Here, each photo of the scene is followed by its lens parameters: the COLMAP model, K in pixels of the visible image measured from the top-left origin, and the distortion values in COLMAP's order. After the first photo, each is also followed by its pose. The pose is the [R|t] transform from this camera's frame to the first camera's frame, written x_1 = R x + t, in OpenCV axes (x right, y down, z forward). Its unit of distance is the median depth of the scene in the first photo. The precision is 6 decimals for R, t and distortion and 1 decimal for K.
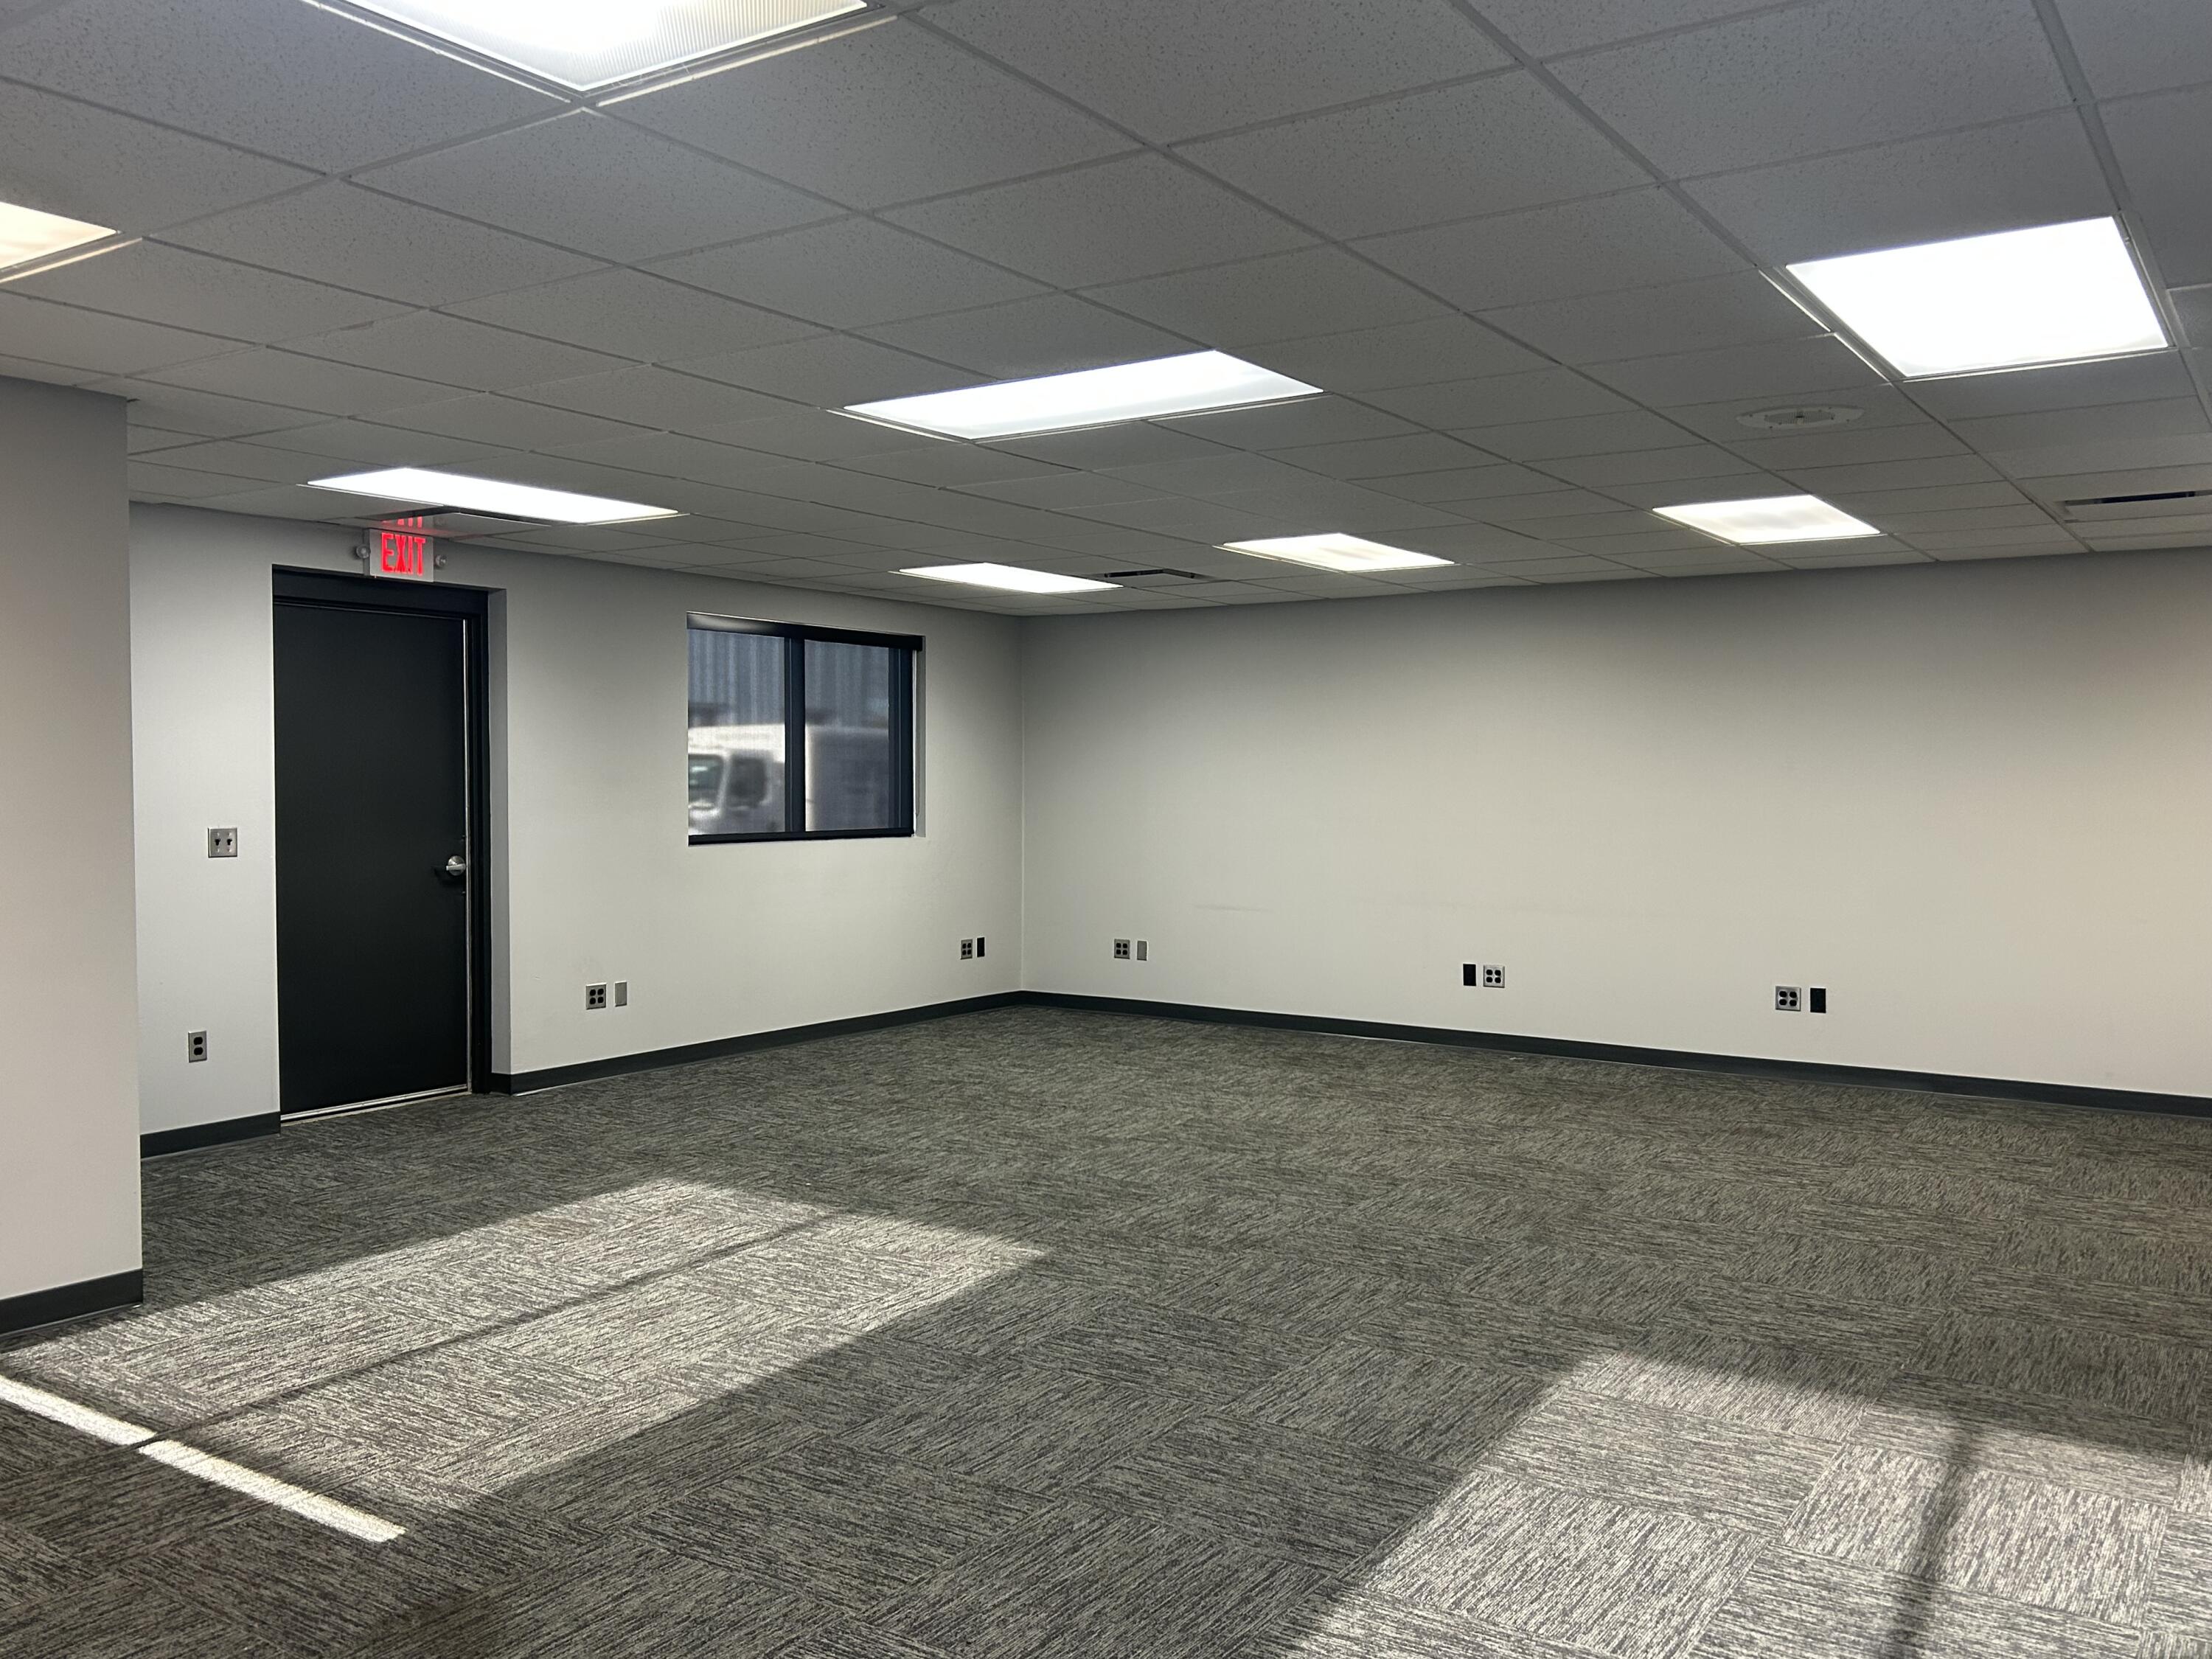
lens RADIAL K [[1841.9, 0, 1110.4], [0, 1841.9, 835.5], [0, 0, 1]] dist [0.019185, -0.010883]
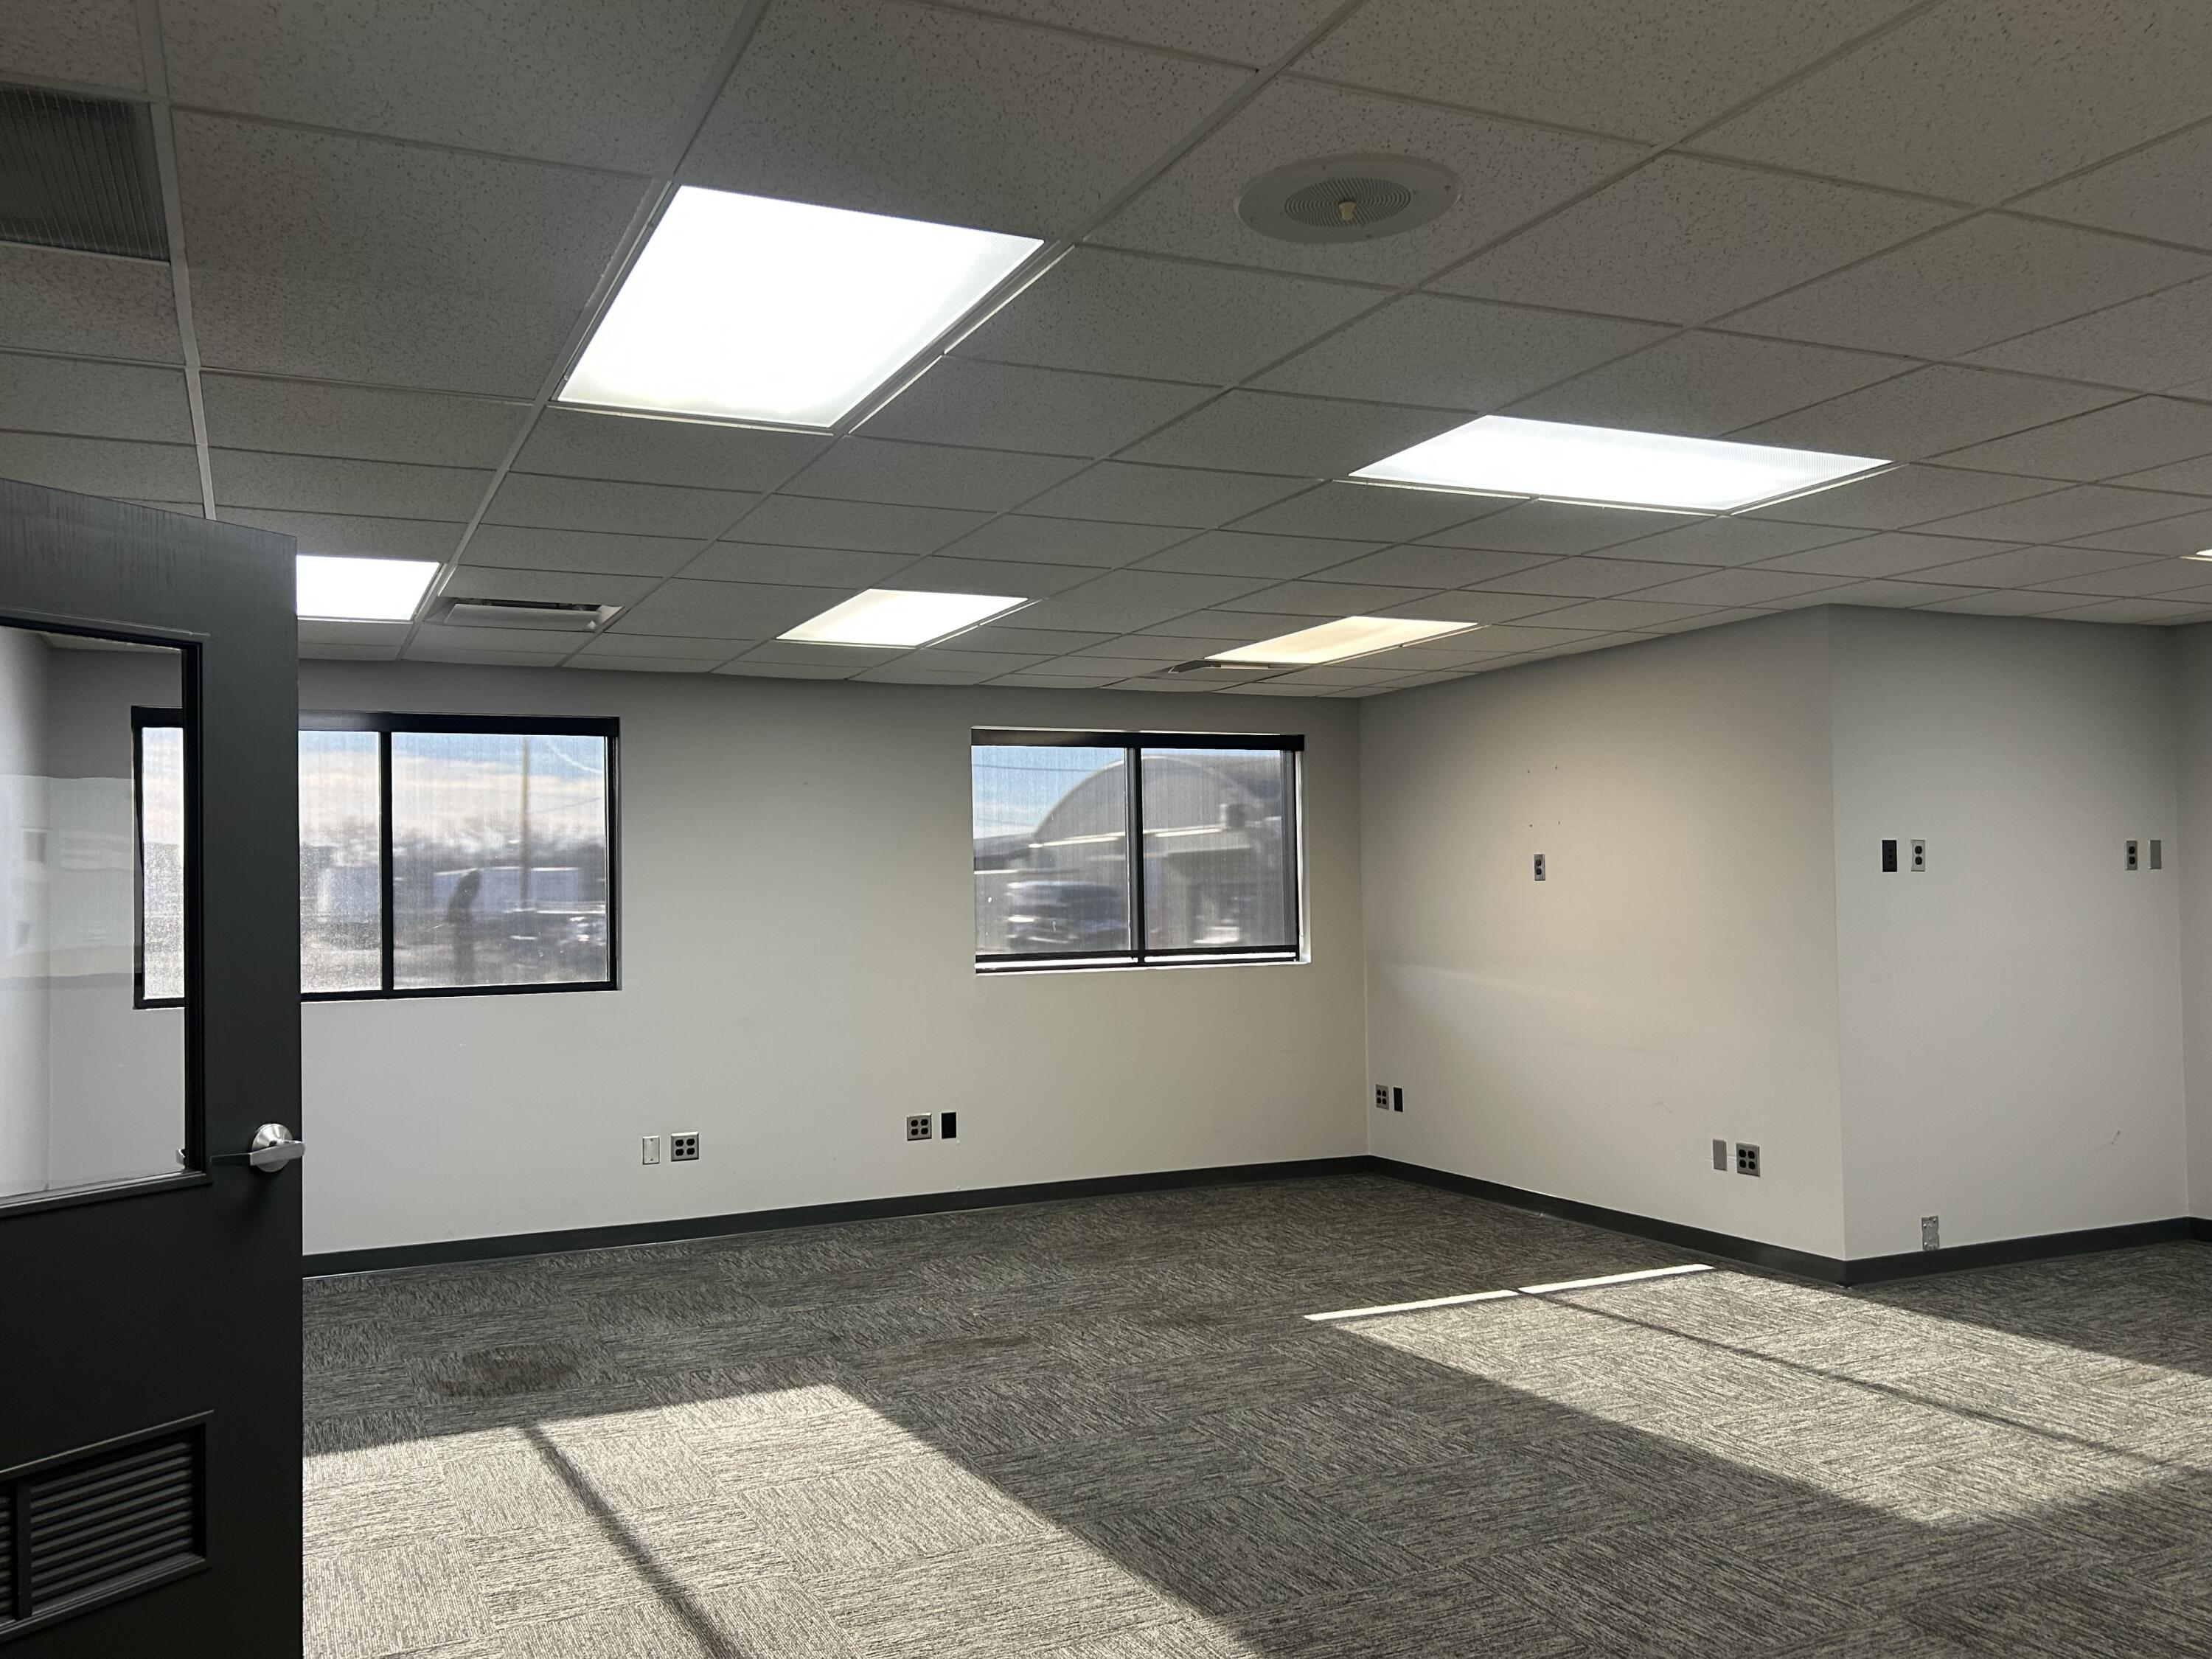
lens RADIAL K [[1841.9, 0, 1108.4], [0, 1841.9, 825.2], [0, 0, 1]] dist [0.019185, -0.010883]
pose [[-0.518000, -0.024268, -0.855036, 0.893403], [-0.012748, 0.999705, -0.020651, -0.040808], [0.855285, 0.000203, -0.518157, 1.261638]]
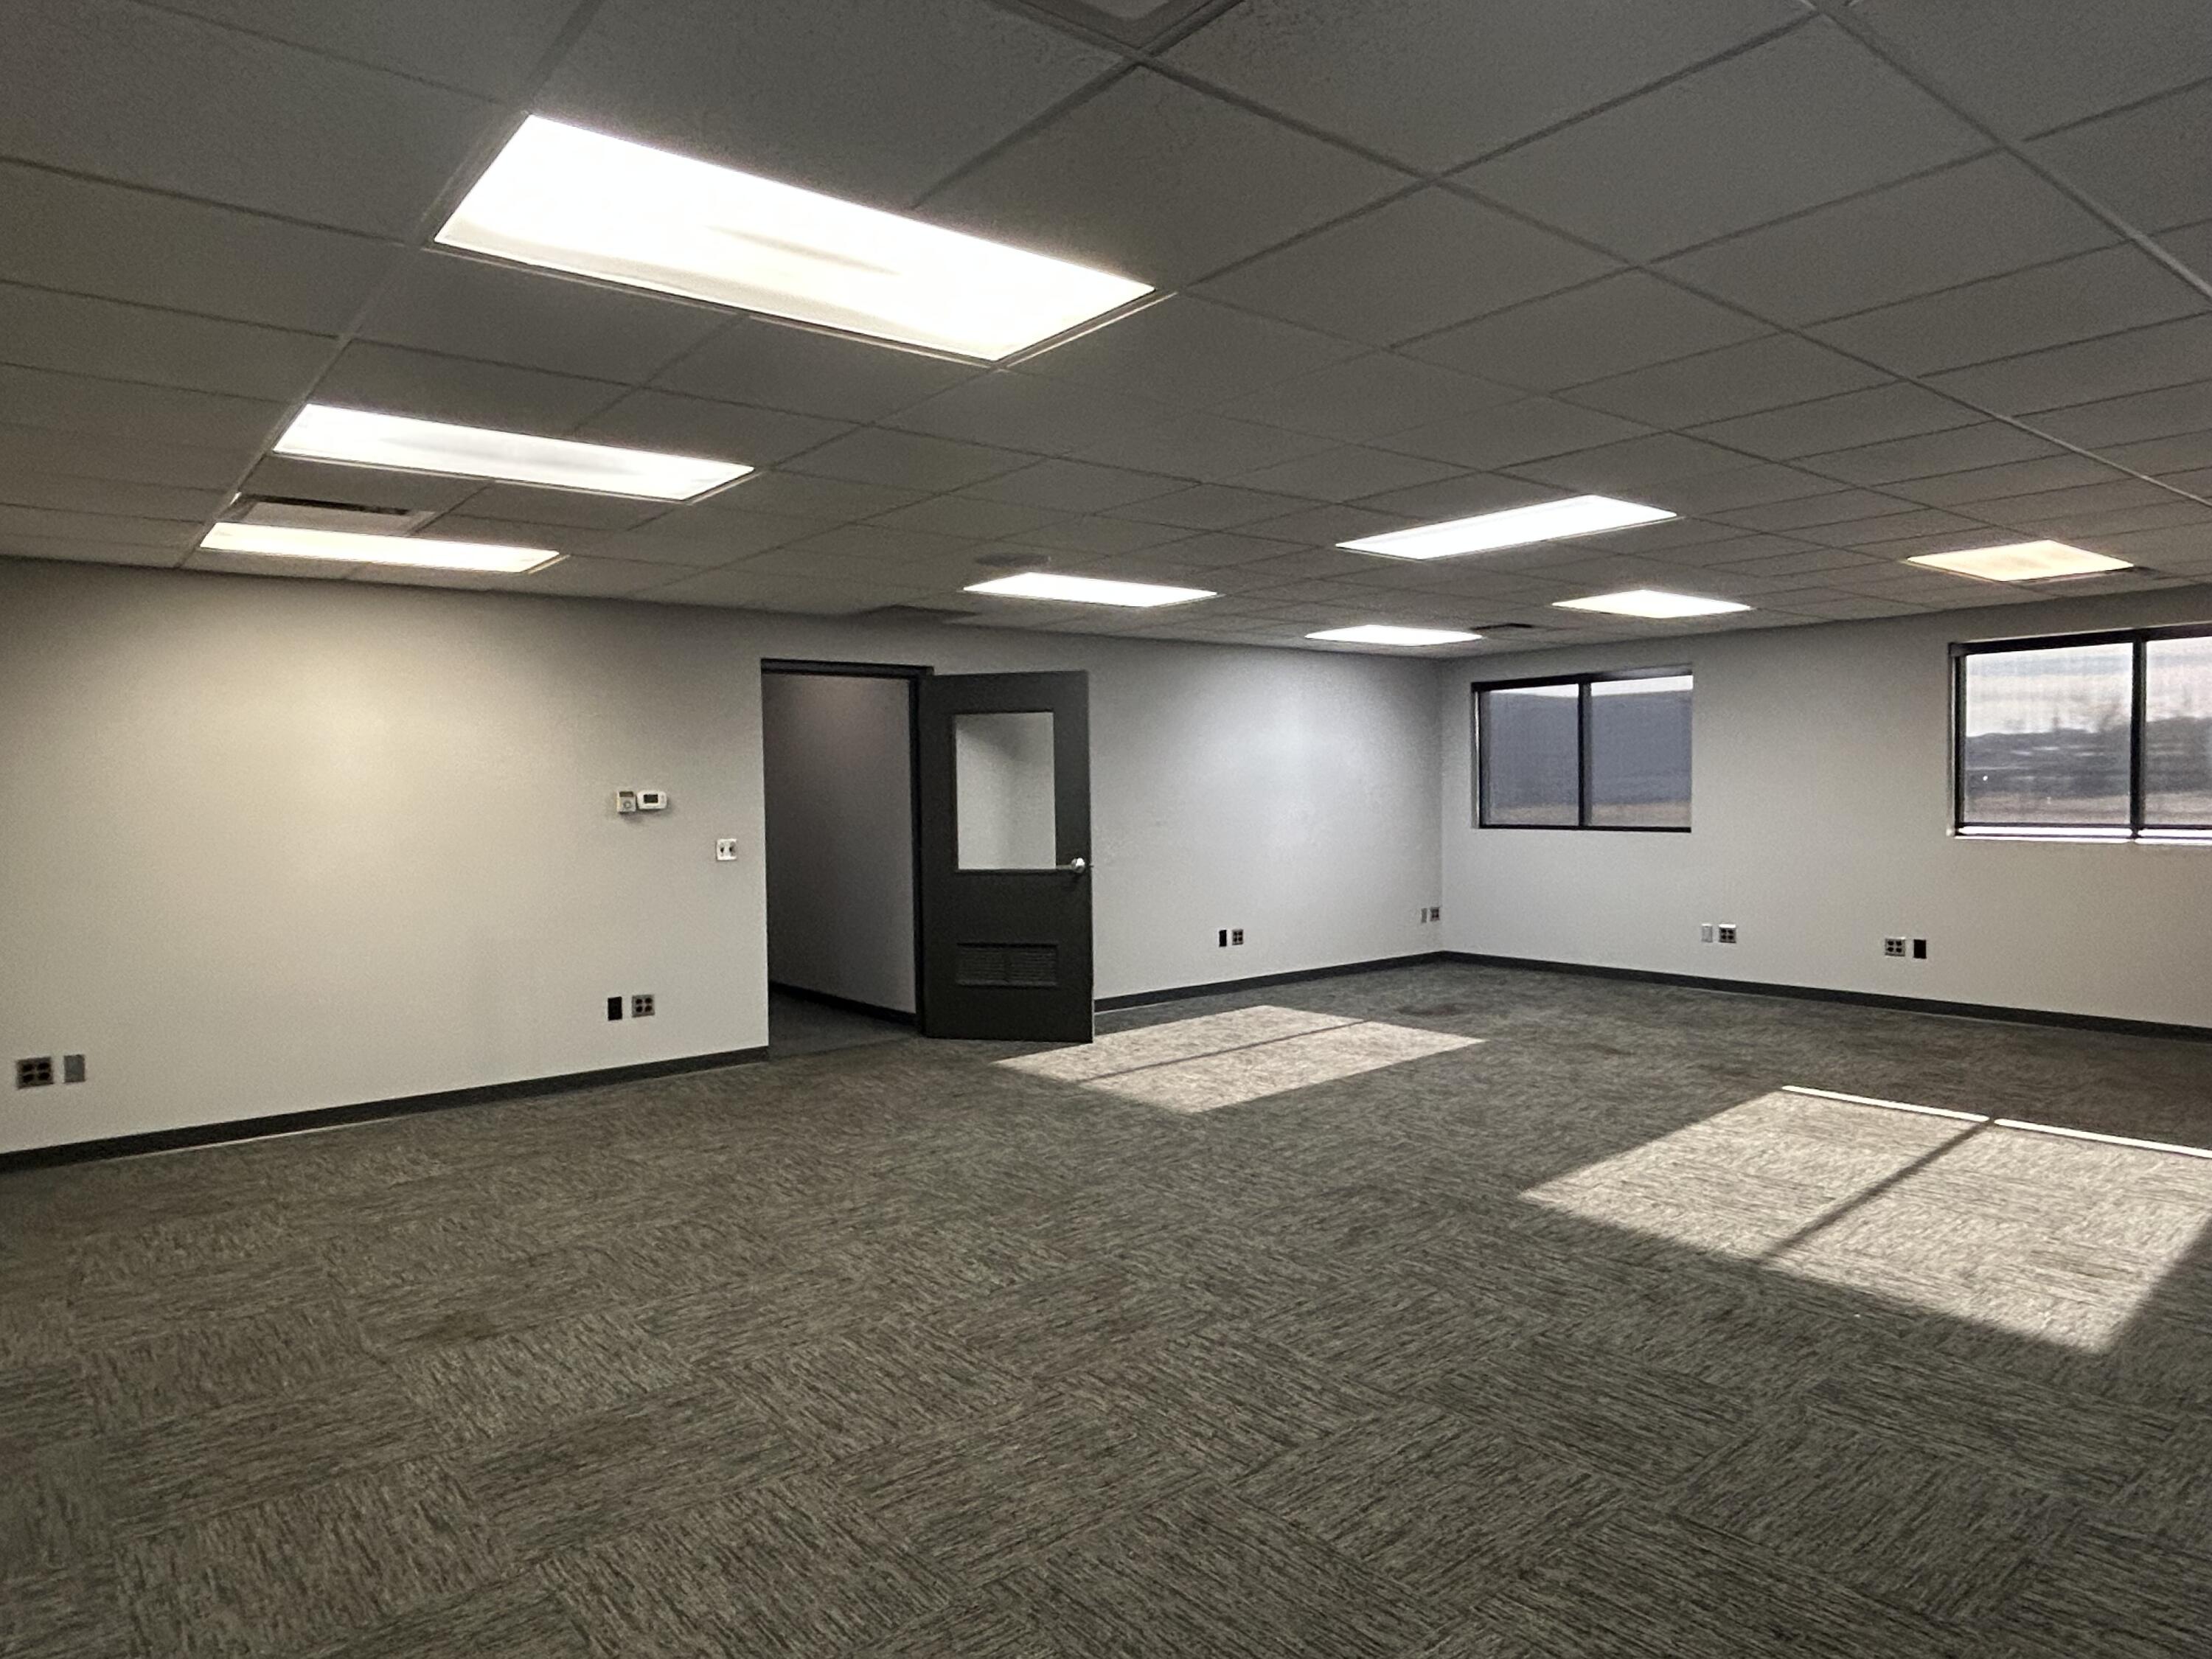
lens RADIAL K [[1371.2, 0, 1096.9], [0, 1371.2, 832.2], [0, 0, 1]] dist [0.000092, -0.007844]
pose [[-0.953825, -0.000944, 0.300360, -0.042270], [0.020982, 0.997343, 0.069765, -0.079165], [-0.299628, 0.072846, -0.951271, 2.157392]]
